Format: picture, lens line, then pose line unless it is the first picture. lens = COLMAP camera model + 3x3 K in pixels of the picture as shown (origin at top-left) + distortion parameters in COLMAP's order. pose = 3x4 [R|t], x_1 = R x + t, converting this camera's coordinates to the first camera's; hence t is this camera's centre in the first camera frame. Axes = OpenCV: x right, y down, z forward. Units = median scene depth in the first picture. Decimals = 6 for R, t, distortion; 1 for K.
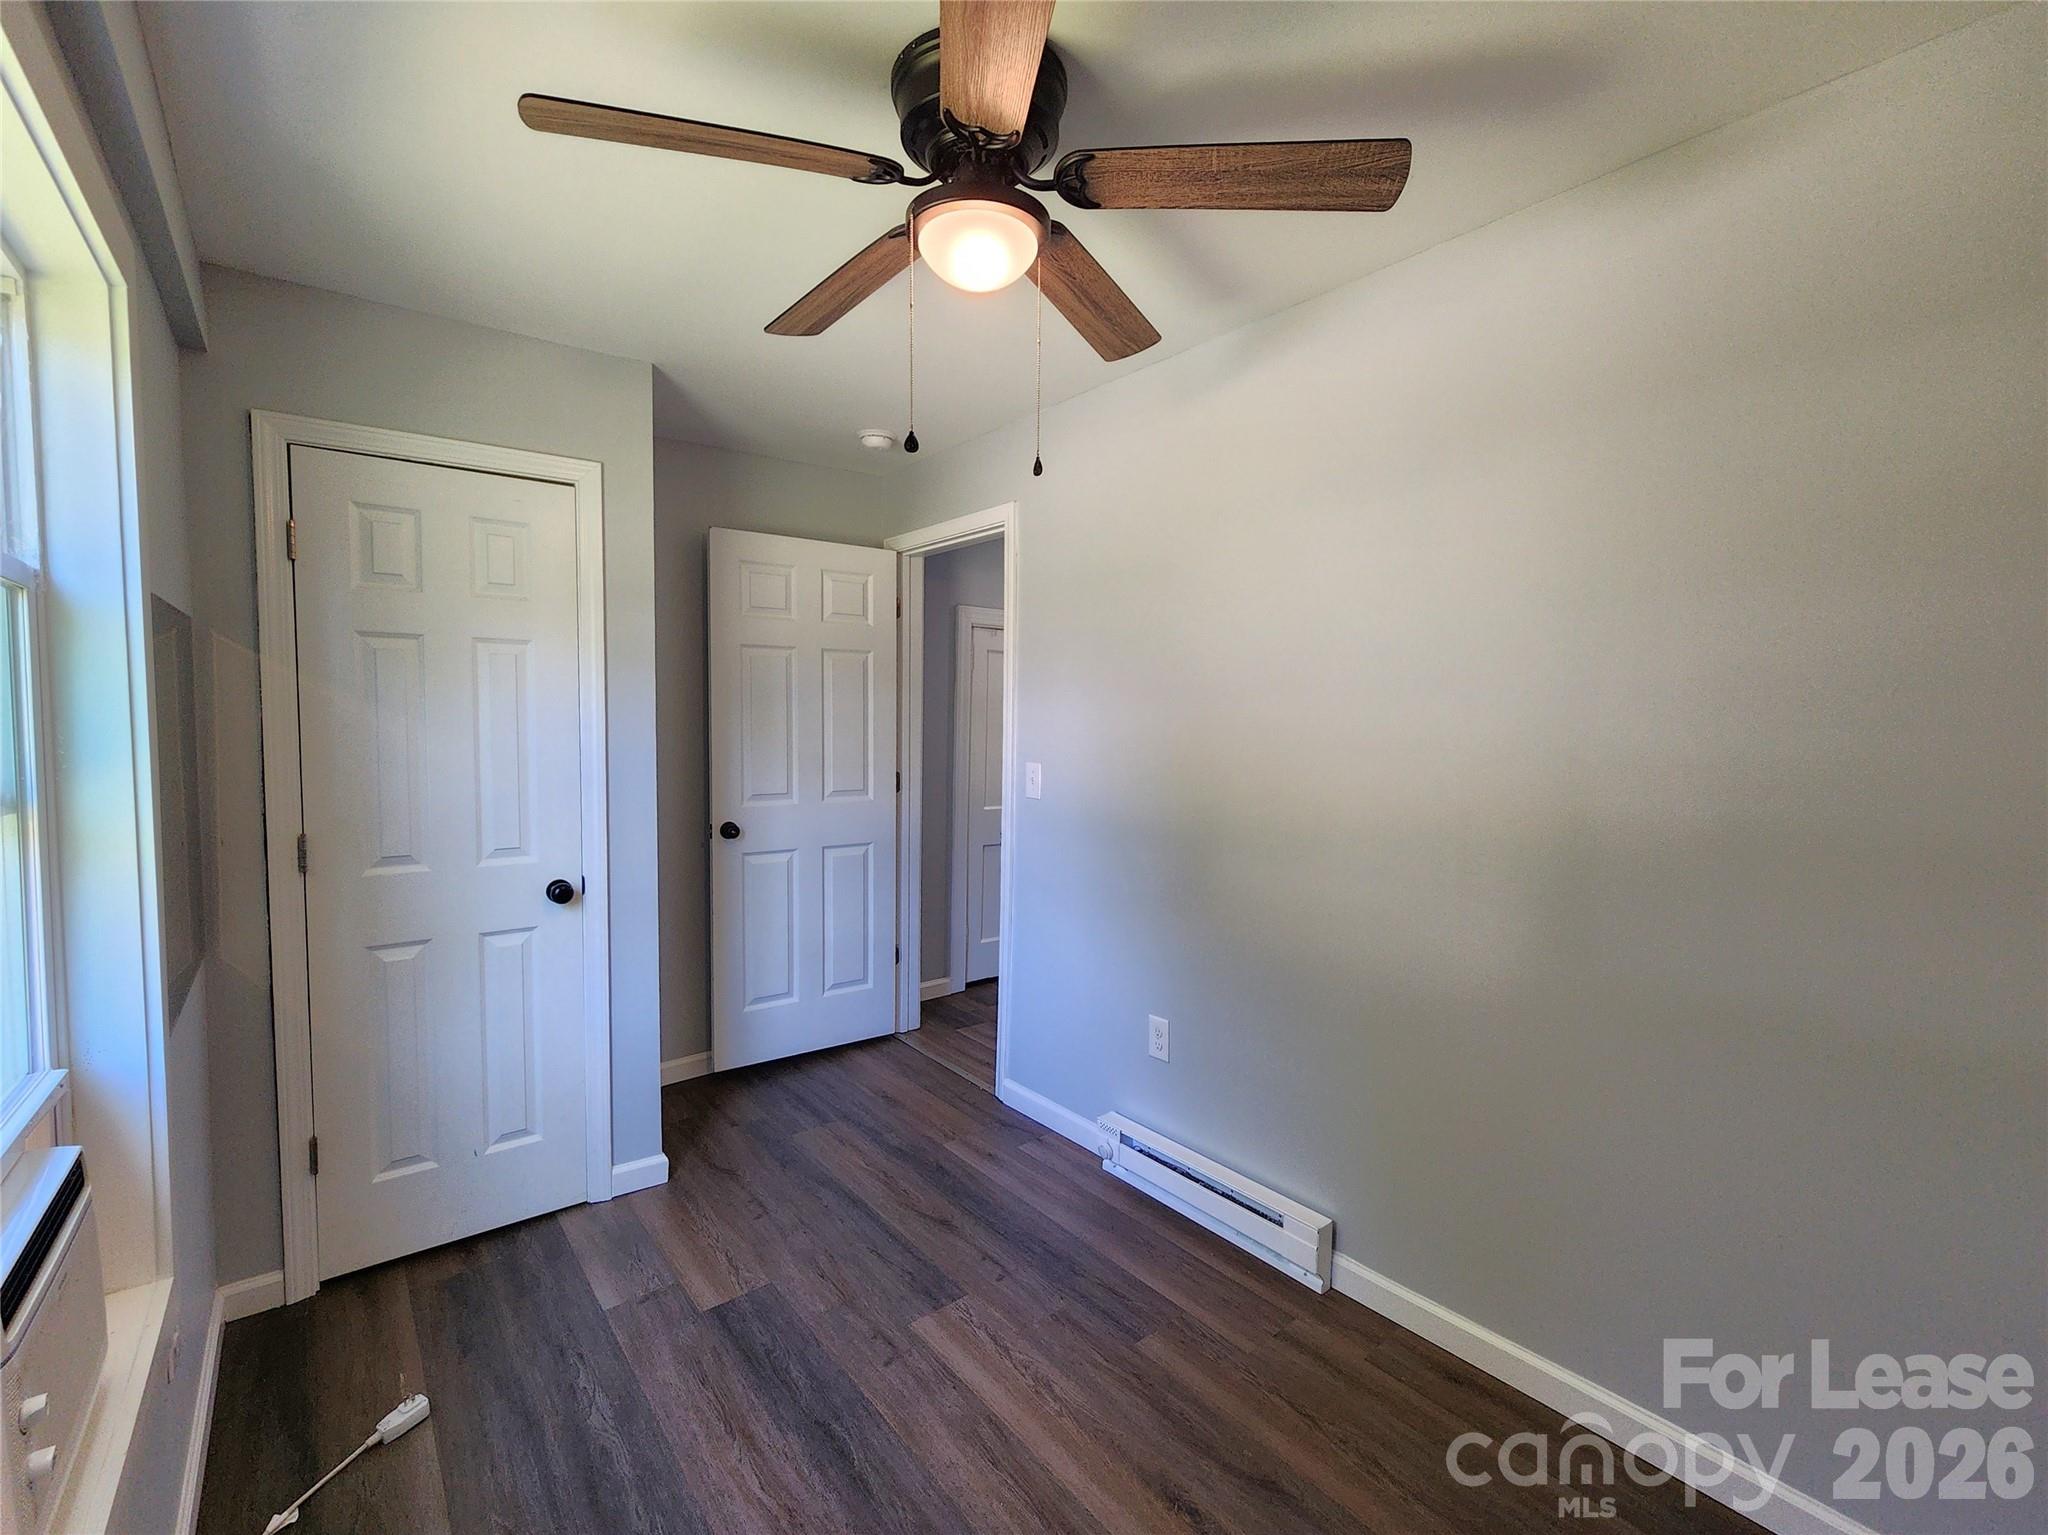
lens RADIAL K [[842.7, 0, 1019.3], [0, 842.7, 760.2], [0, 0, 1]] dist [-0.001125, 0.000455]
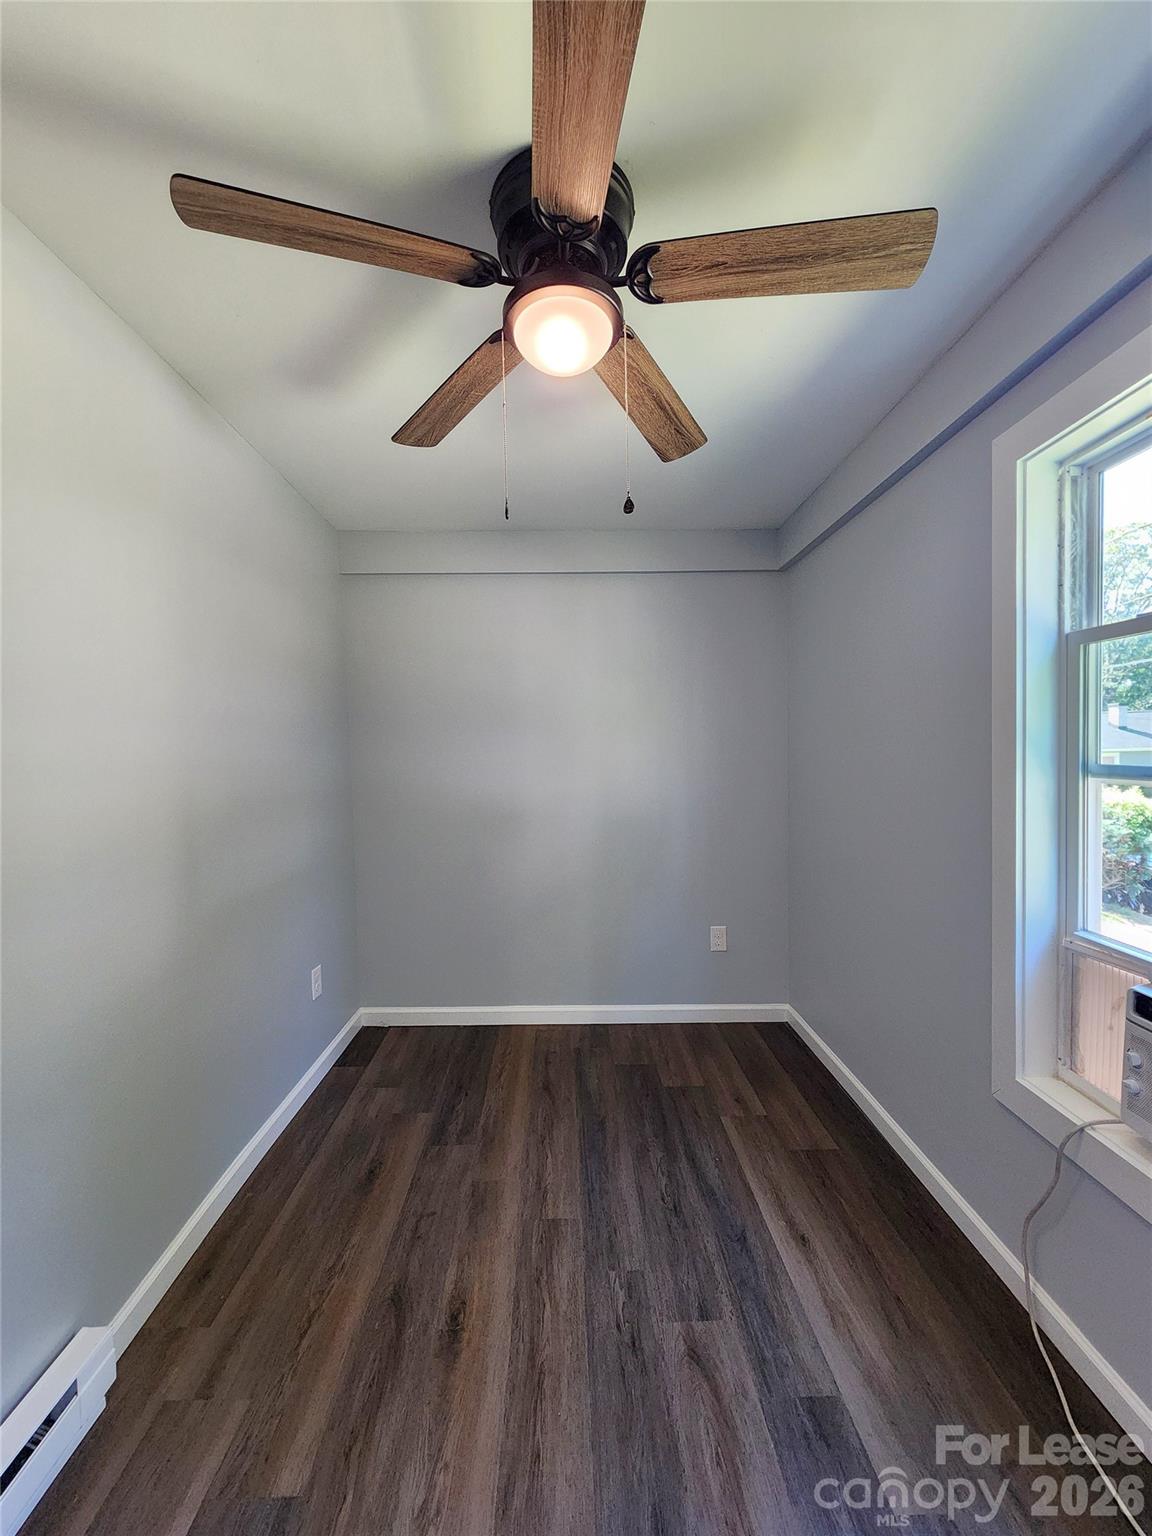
lens RADIAL K [[632.0, 0, 572.8], [0, 632.0, 767.6], [0, 0, 1]] dist [-0.001125, 0.000455]
pose [[-0.788983, -0.004875, 0.614396, -0.495482], [0.041020, 0.997320, 0.060589, -0.039205], [-0.613045, 0.073006, -0.786668, 1.416822]]
